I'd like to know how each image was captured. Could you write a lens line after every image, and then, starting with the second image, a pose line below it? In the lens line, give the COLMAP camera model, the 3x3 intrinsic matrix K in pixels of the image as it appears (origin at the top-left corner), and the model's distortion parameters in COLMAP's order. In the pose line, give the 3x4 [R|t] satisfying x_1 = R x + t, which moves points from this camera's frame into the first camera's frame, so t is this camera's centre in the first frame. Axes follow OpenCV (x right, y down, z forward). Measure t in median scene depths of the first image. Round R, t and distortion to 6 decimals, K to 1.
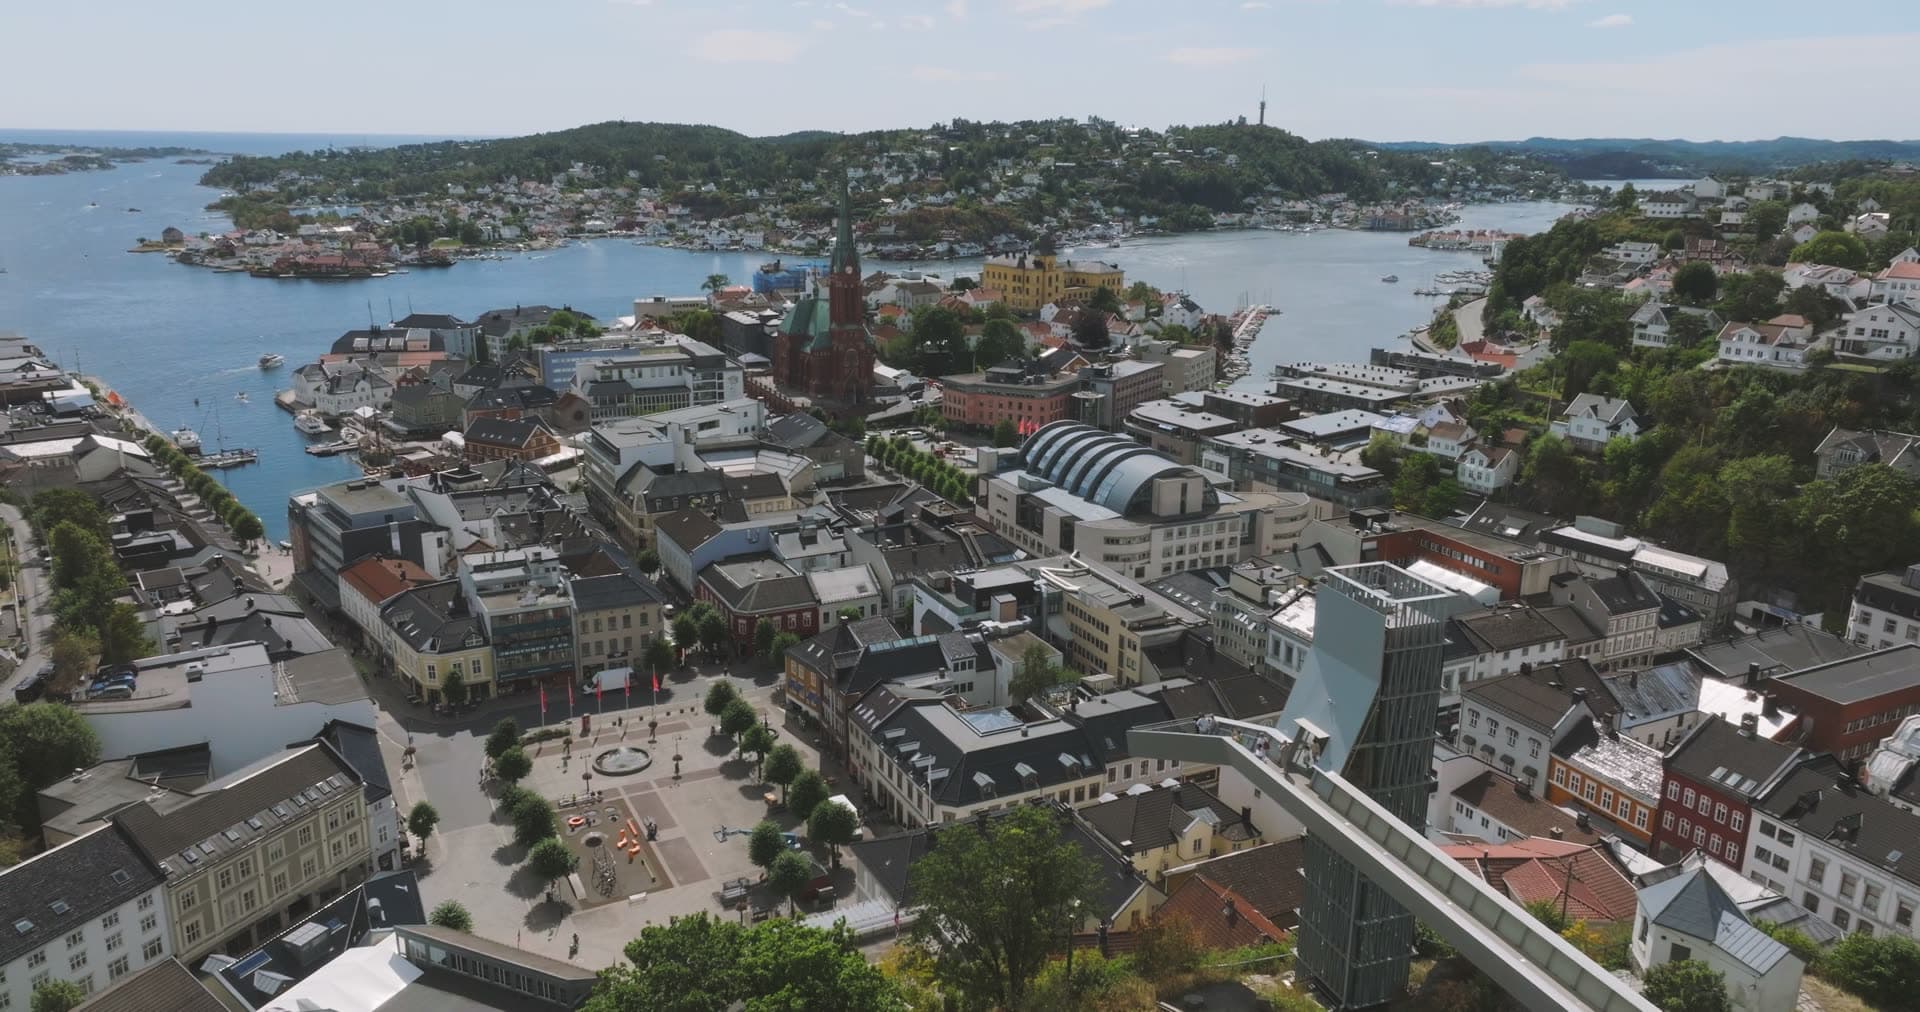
lens RADIAL K [[1345.2, 0, 958.0], [0, 1345.2, 511.7], [0, 0, 1]] dist [-0.002489, 0.018856]
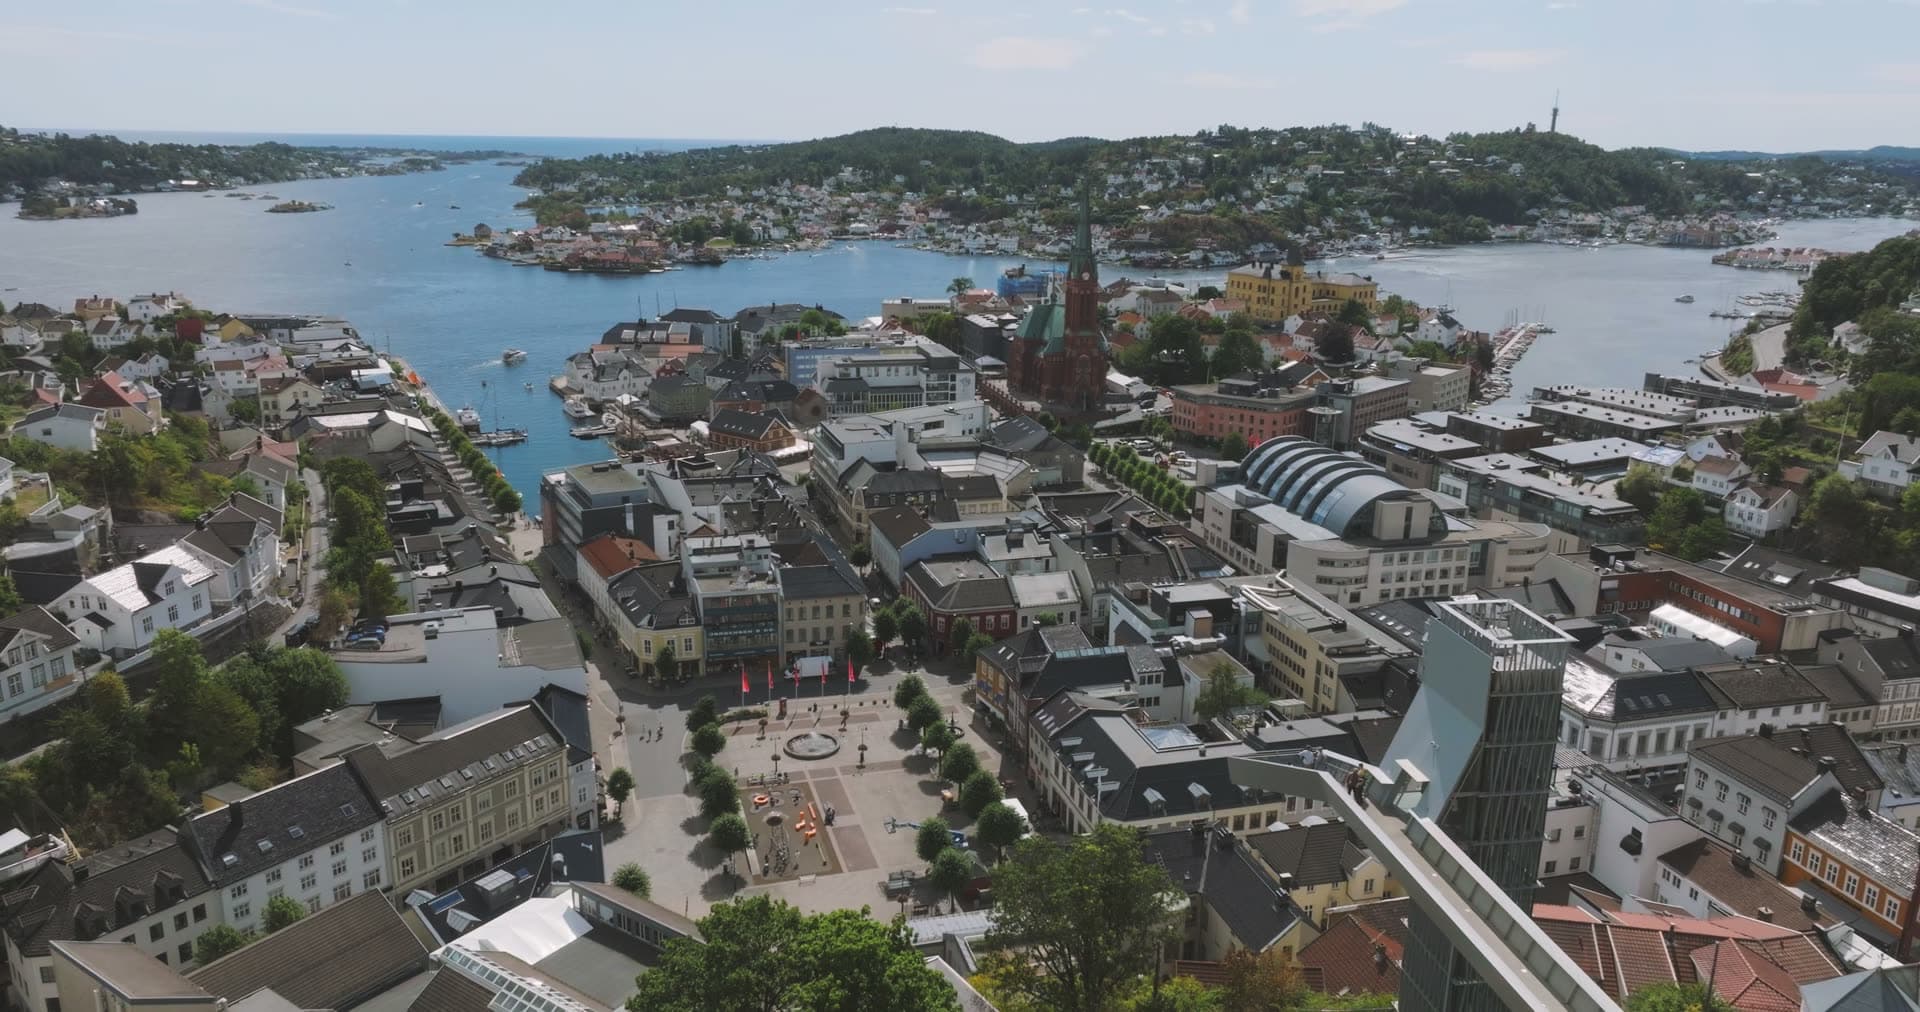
lens RADIAL K [[1345.2, 0, 959.0], [0, 1345.2, 508.4], [0, 0, 1]] dist [-0.002489, 0.018856]
pose [[0.981629, 0.054036, -0.182989, 0.019221], [-0.055244, 0.998472, -0.001508, -0.000725], [0.182628, 0.011590, 0.983114, 0.001580]]
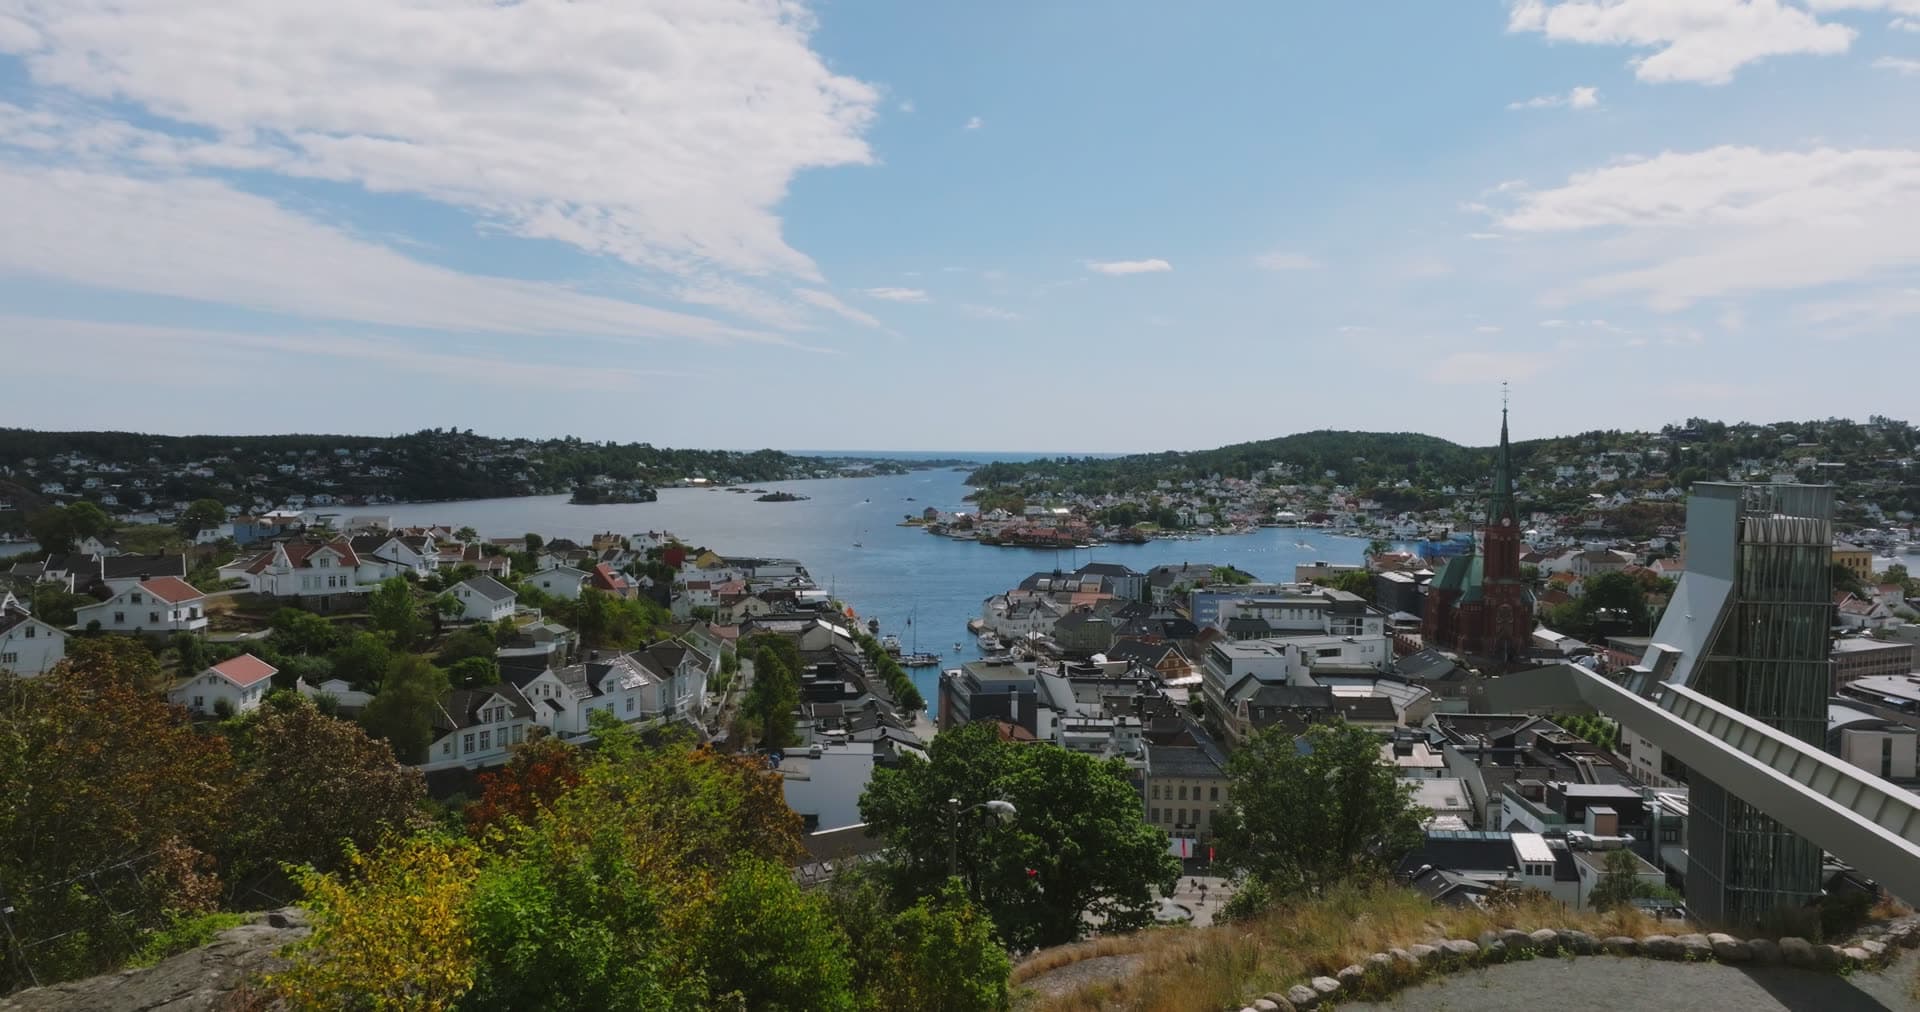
lens RADIAL K [[1345.2, 0, 959.5], [0, 1345.2, 505.7], [0, 0, 1]] dist [-0.002489, 0.018856]
pose [[0.872603, 0.018119, -0.488093, 0.048503], [-0.131239, 0.971260, -0.198572, 0.051808], [0.470468, 0.237331, 0.849902, -0.000714]]
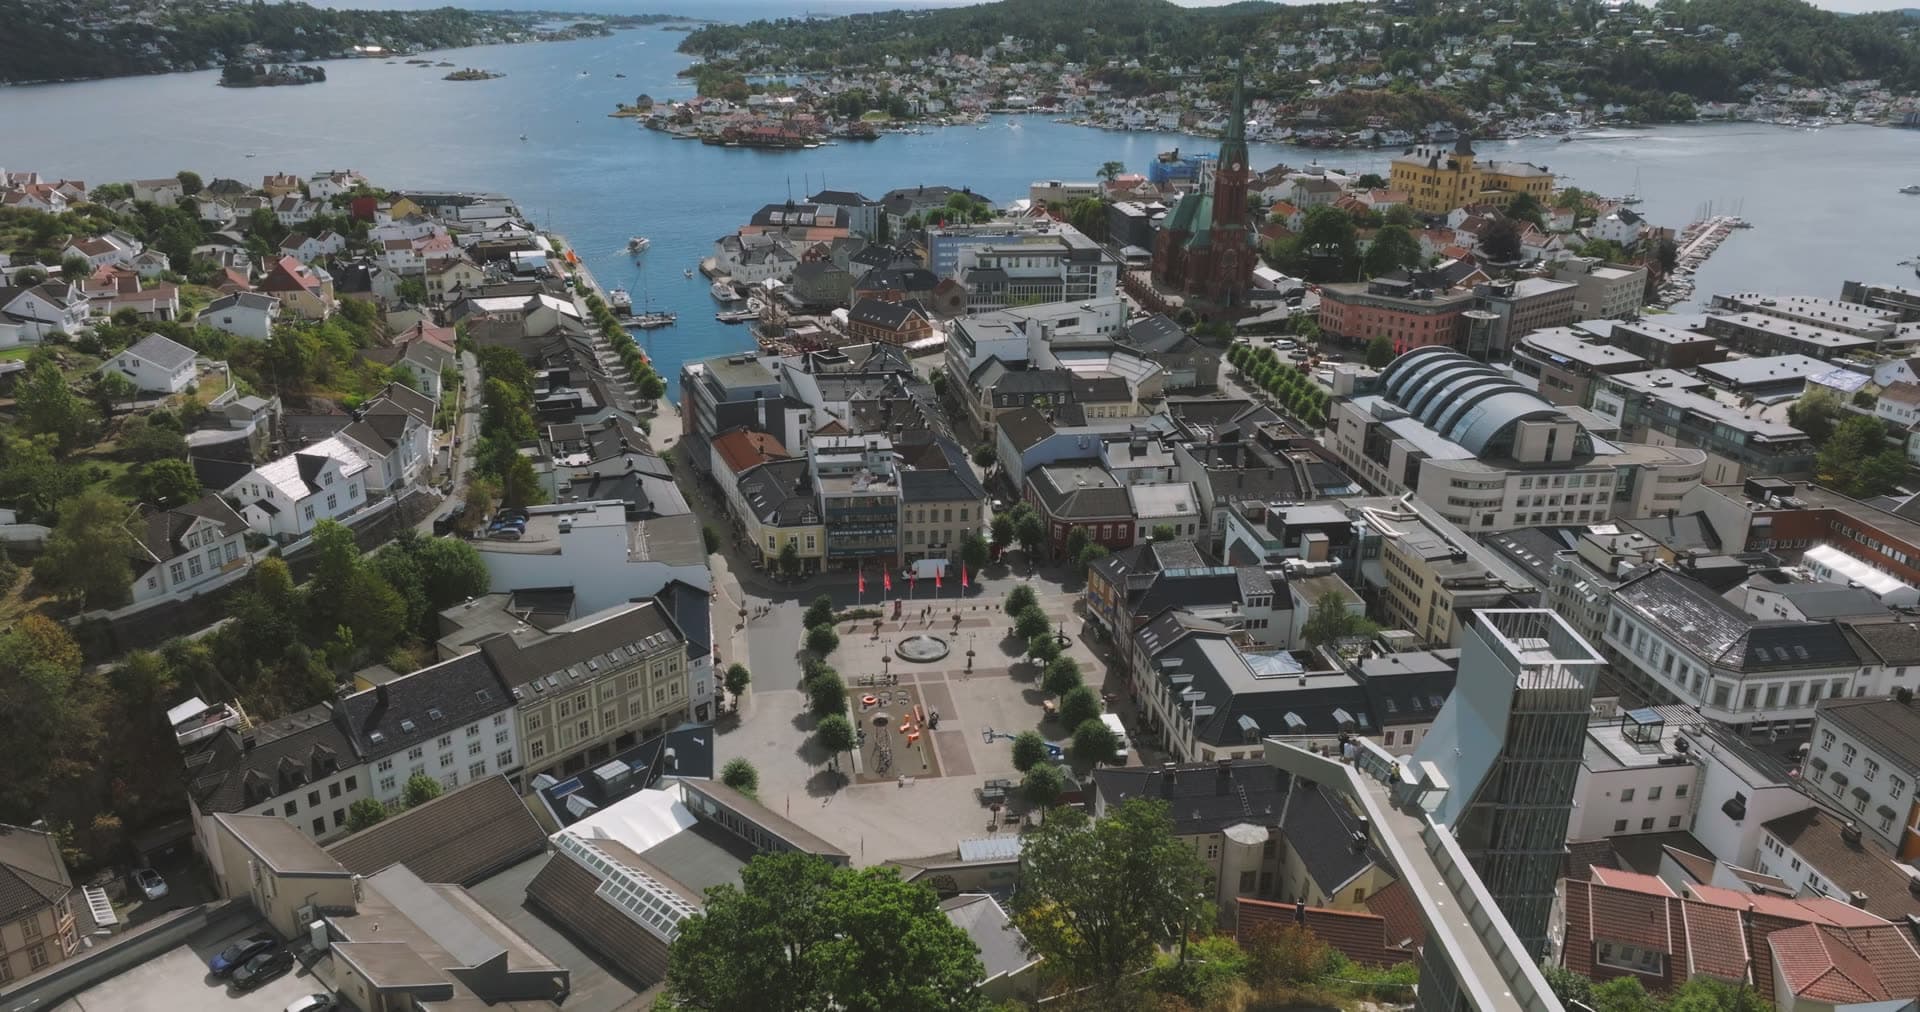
lens RADIAL K [[1345.2, 0, 958.9], [0, 1345.2, 506.0], [0, 0, 1]] dist [-0.002489, 0.018856]
pose [[0.952256, 0.110491, -0.284604, 0.032421], [-0.085900, 0.991519, 0.097522, -0.015546], [0.292966, -0.068419, 0.953672, 0.000572]]
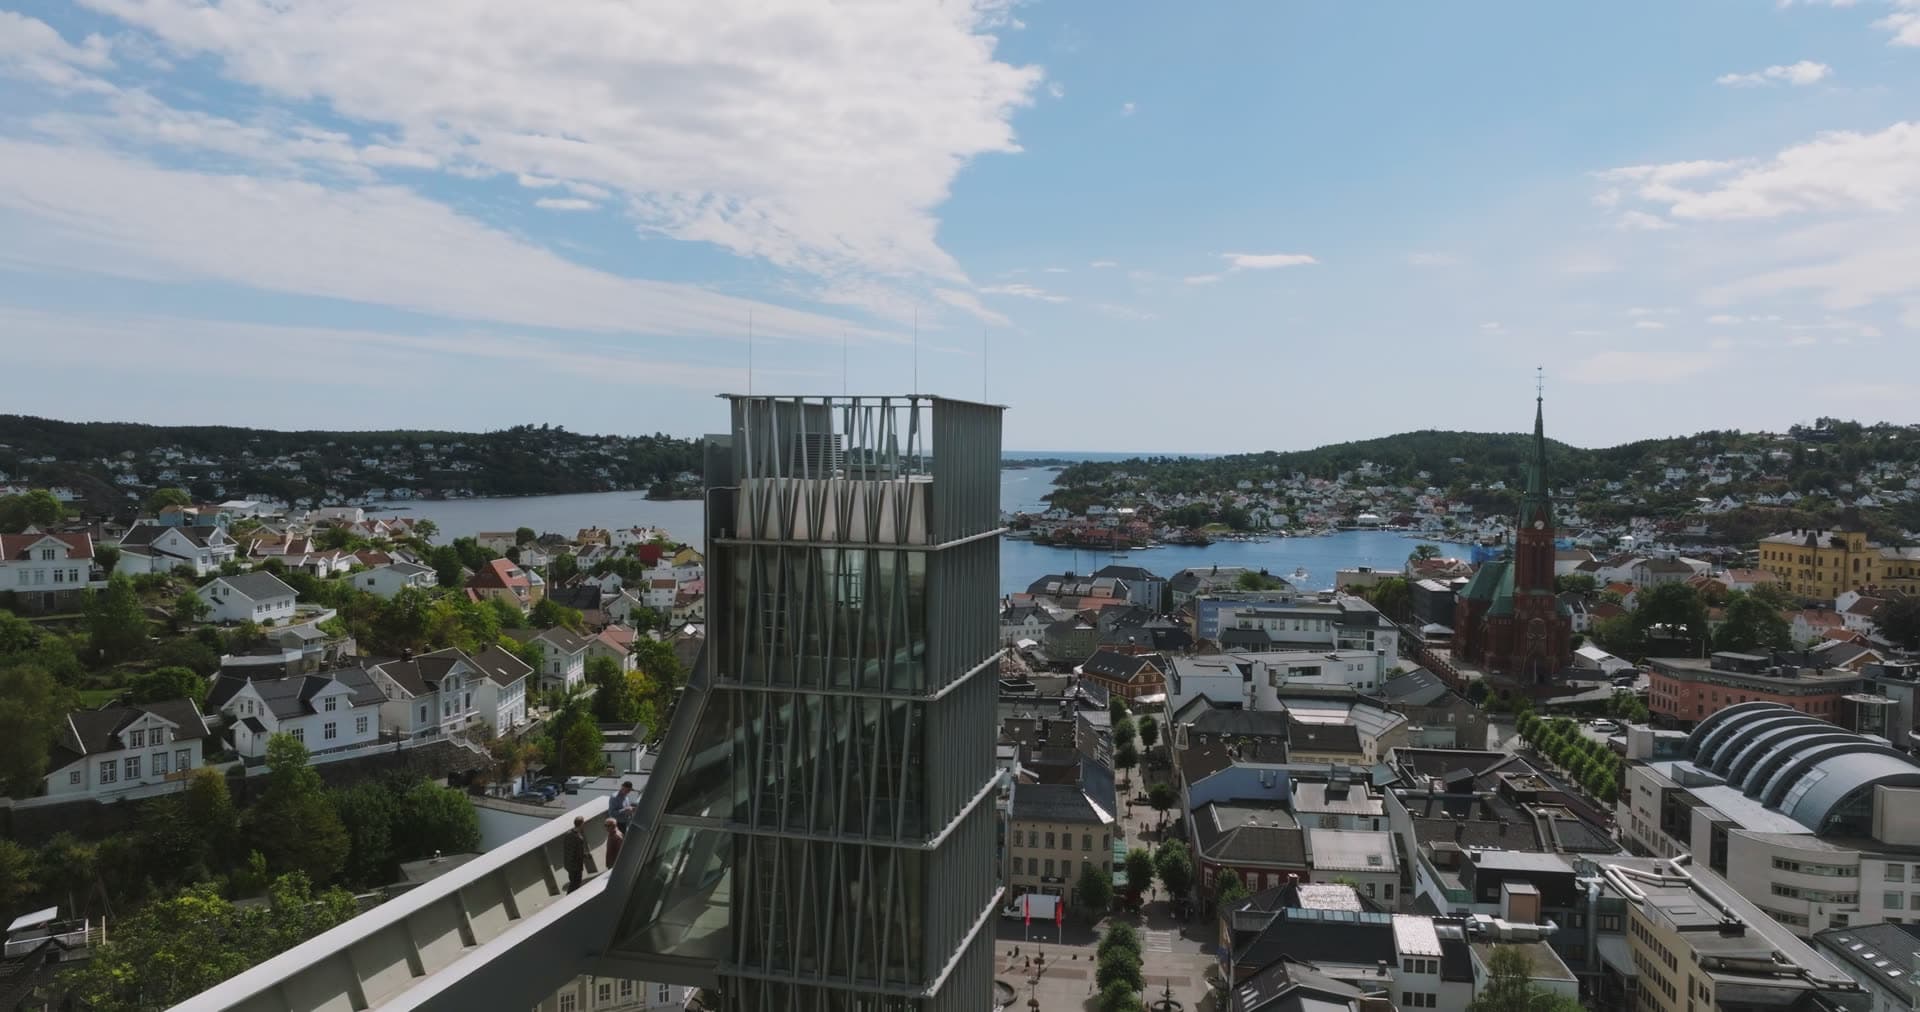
lens RADIAL K [[1345.2, 0, 960.2], [0, 1345.2, 501.3], [0, 0, 1]] dist [-0.002489, 0.018856]
pose [[0.829985, 0.023915, -0.557273, 0.091337], [-0.155516, 0.969385, -0.190020, 0.024307], [0.535668, 0.244378, 0.808294, 0.118758]]
